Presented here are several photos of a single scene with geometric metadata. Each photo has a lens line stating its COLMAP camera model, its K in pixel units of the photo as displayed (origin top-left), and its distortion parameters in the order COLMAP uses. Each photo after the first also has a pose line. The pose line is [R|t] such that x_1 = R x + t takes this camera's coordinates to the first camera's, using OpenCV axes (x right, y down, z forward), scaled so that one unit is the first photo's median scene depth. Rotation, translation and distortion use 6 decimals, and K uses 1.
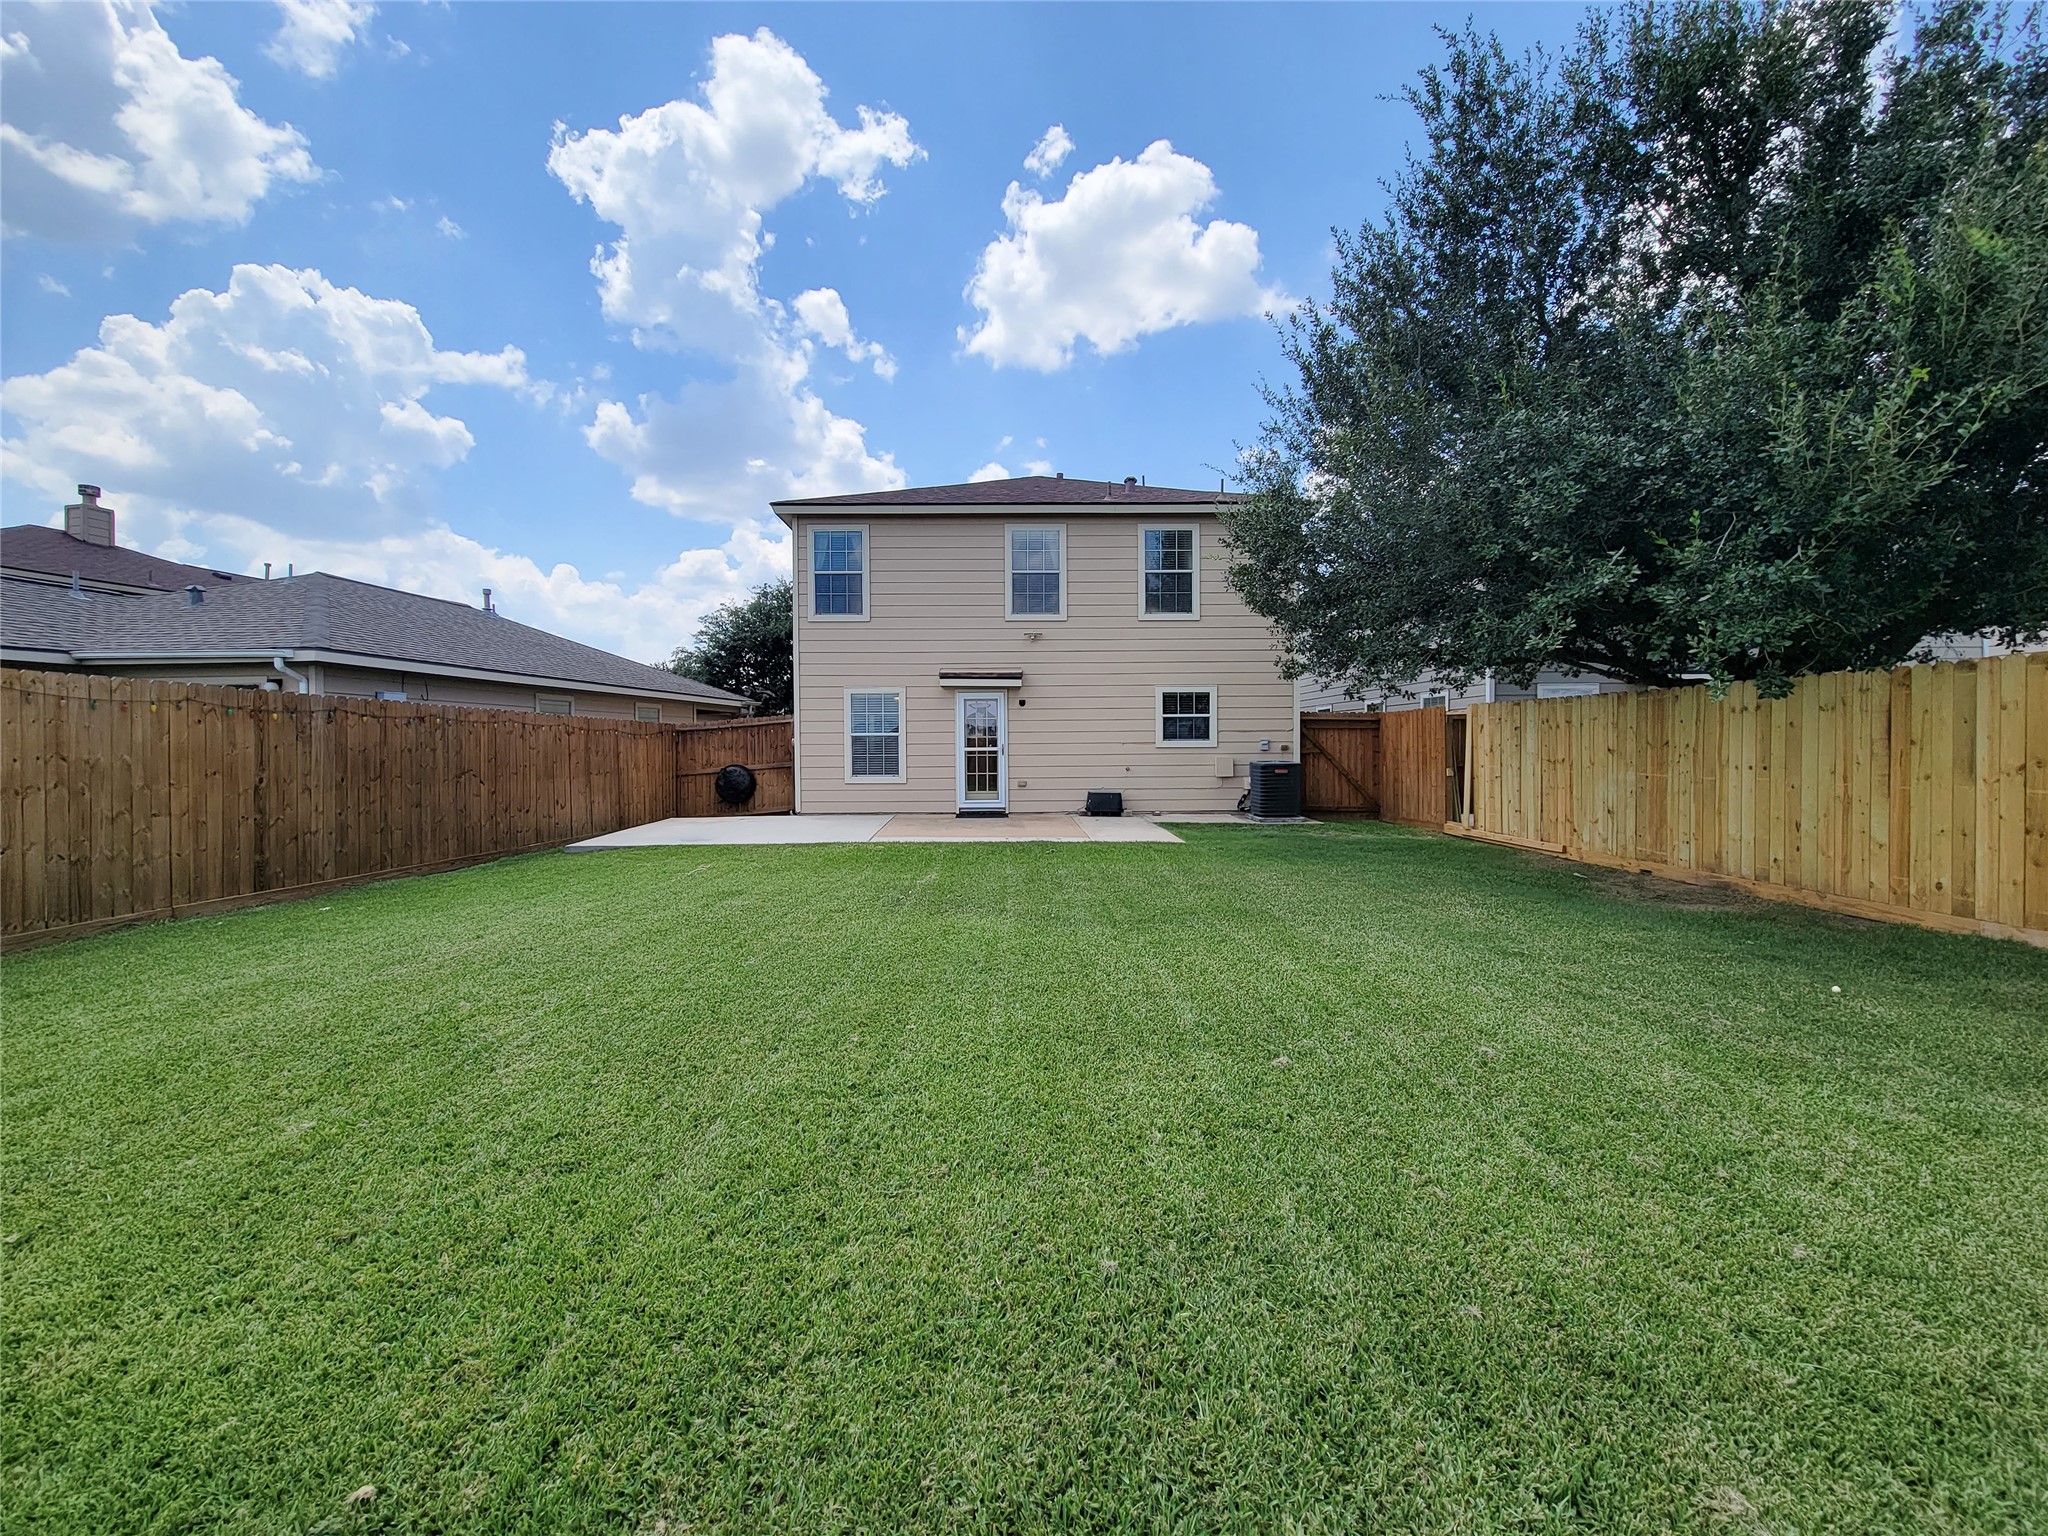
lens RADIAL K [[836.3, 0, 1010.2], [0, 836.3, 759.3], [0, 0, 1]] dist [-0.002560, -0.000012]
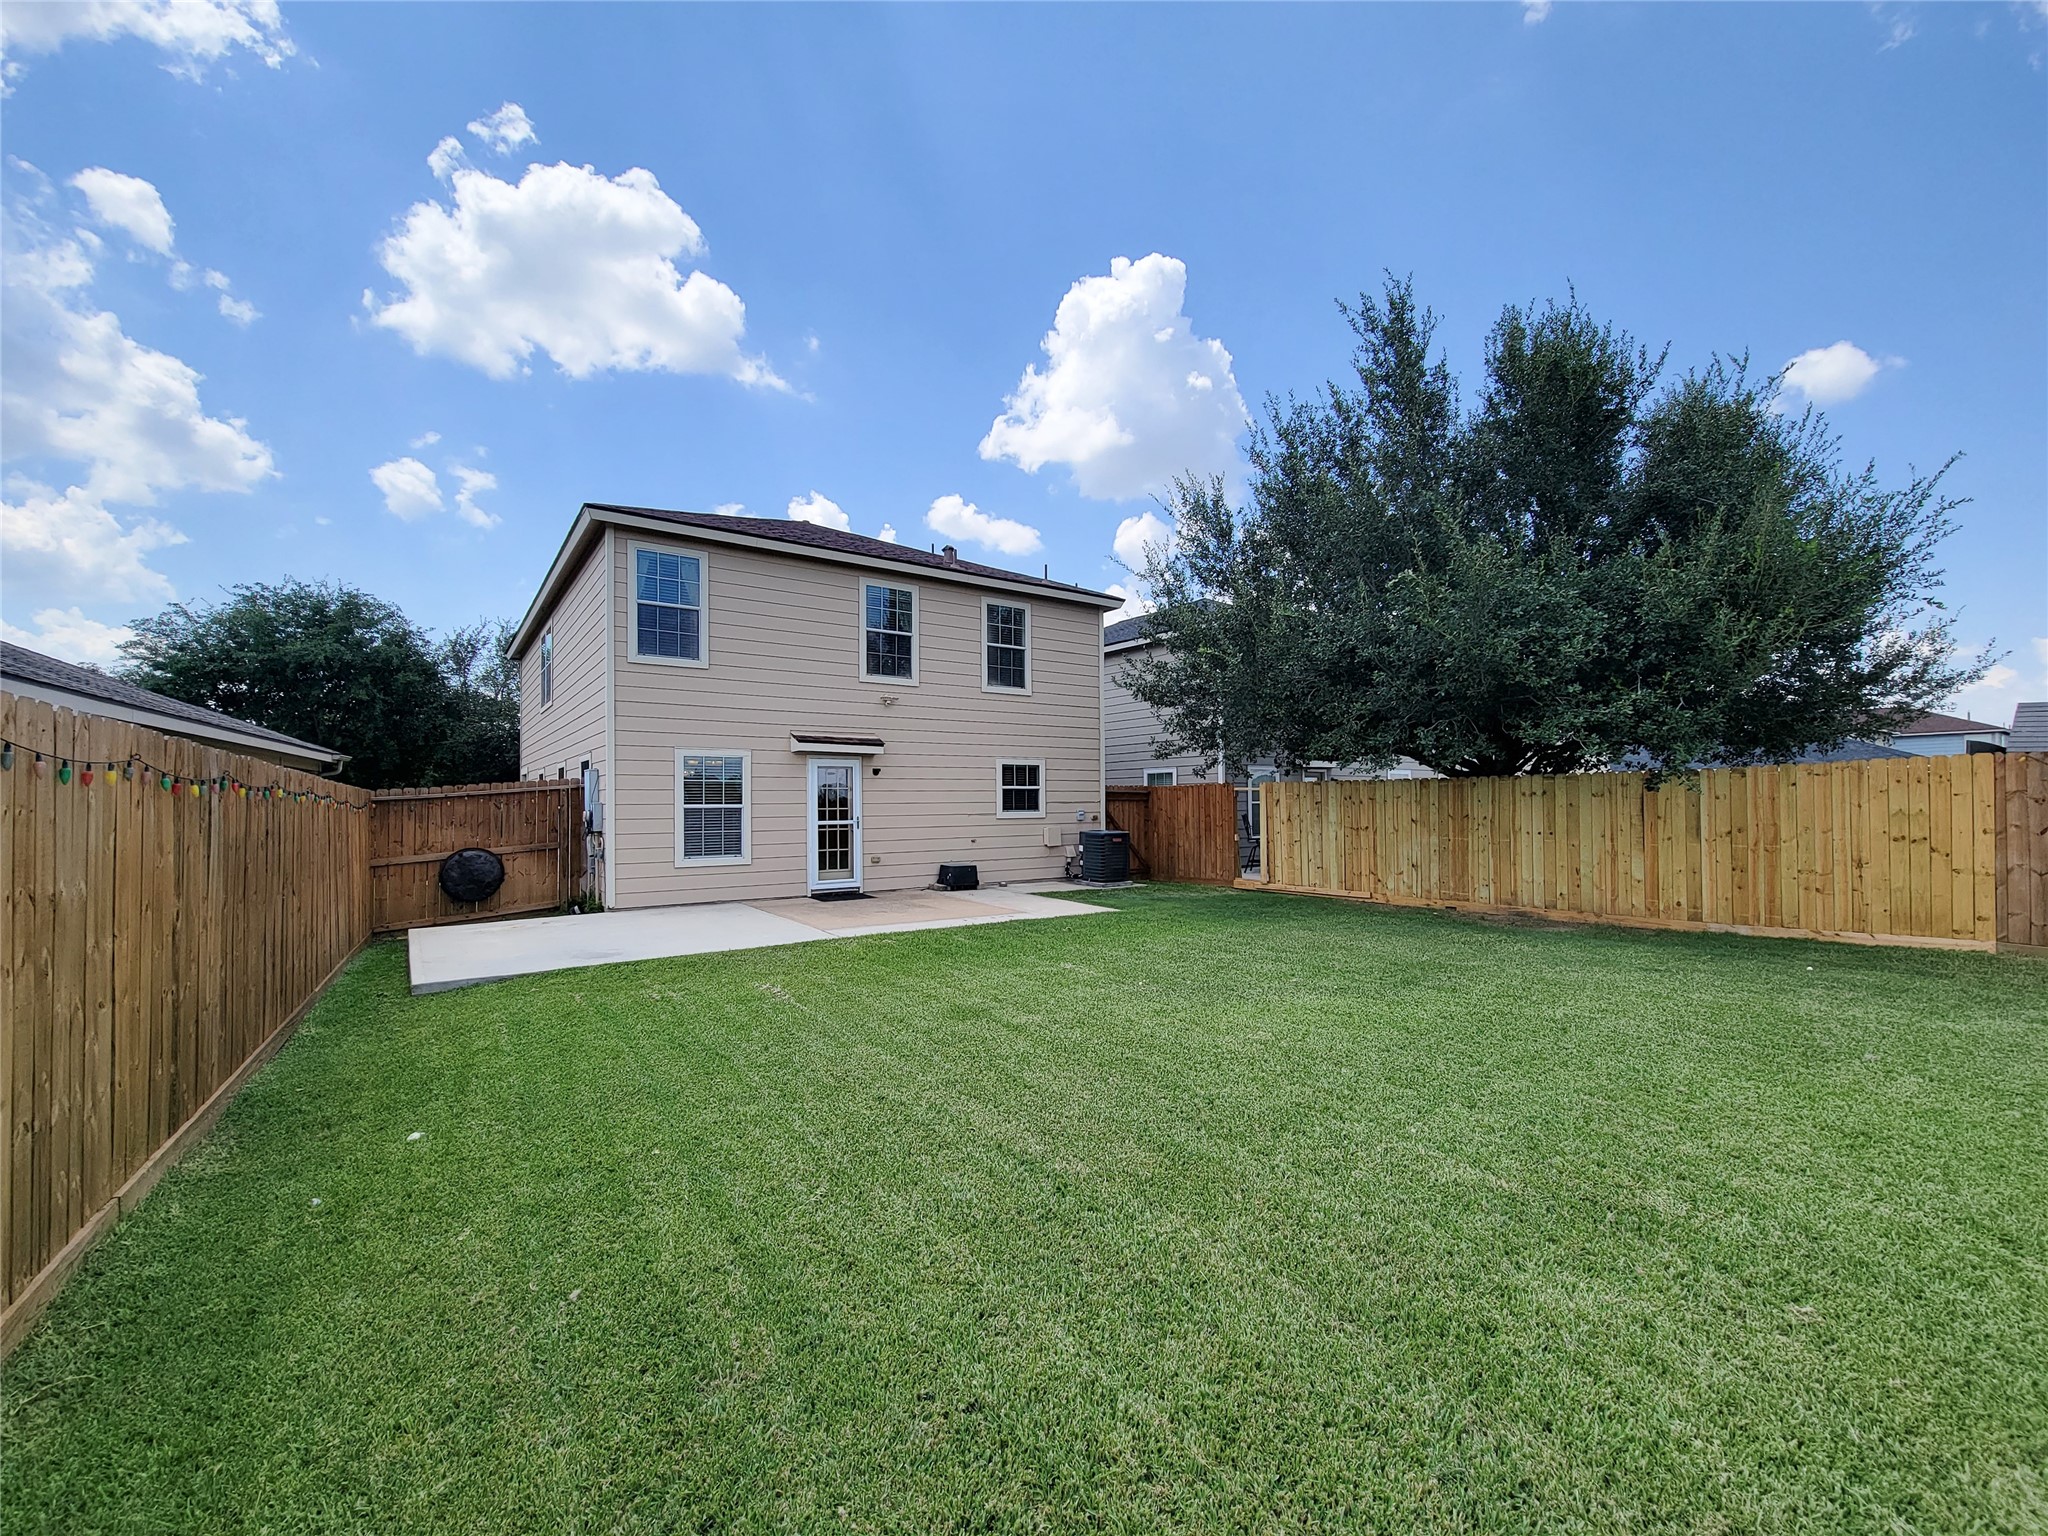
lens RADIAL K [[836.3, 0, 1010.7], [0, 836.3, 796.9], [0, 0, 1]] dist [-0.002560, -0.000012]
pose [[0.825172, 0.004565, 0.564863, -0.385462], [0.012084, 0.999596, -0.025731, -0.014312], [-0.564753, 0.028059, 0.824783, 0.158211]]
